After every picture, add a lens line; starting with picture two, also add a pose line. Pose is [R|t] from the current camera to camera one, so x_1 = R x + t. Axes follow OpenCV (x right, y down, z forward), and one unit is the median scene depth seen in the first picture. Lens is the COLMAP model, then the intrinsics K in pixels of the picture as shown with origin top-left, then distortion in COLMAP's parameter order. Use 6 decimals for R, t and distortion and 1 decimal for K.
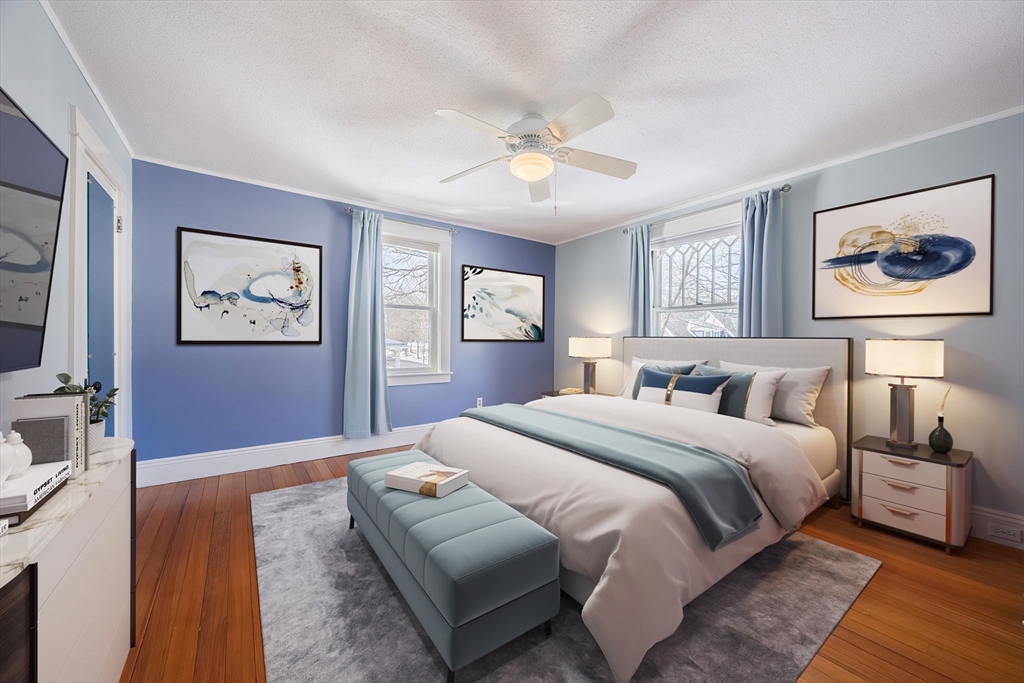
lens RADIAL K [[388.5, 0, 513.6], [0, 388.5, 343.7], [0, 0, 1]] dist [0.003749, 0.000020]
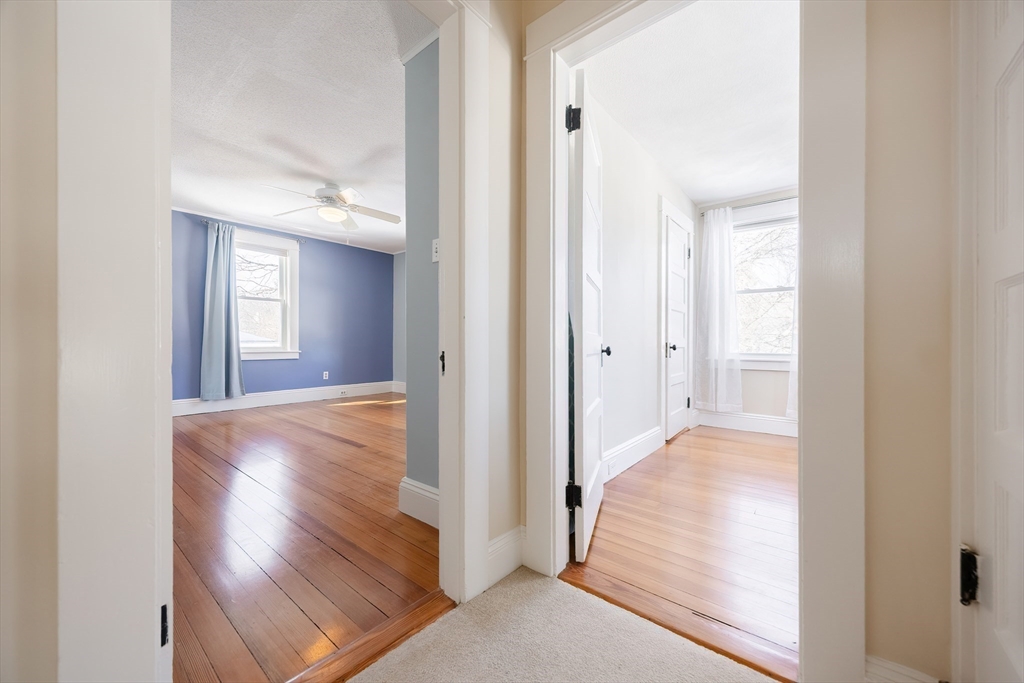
lens RADIAL K [[388.5, 0, 511.2], [0, 388.5, 344.3], [0, 0, 1]] dist [0.003749, 0.000020]
pose [[0.965107, -0.003713, 0.261831, 0.202521], [0.004095, 0.999991, -0.000915, 0.063943], [-0.261825, 0.001955, 0.965113, -0.476756]]
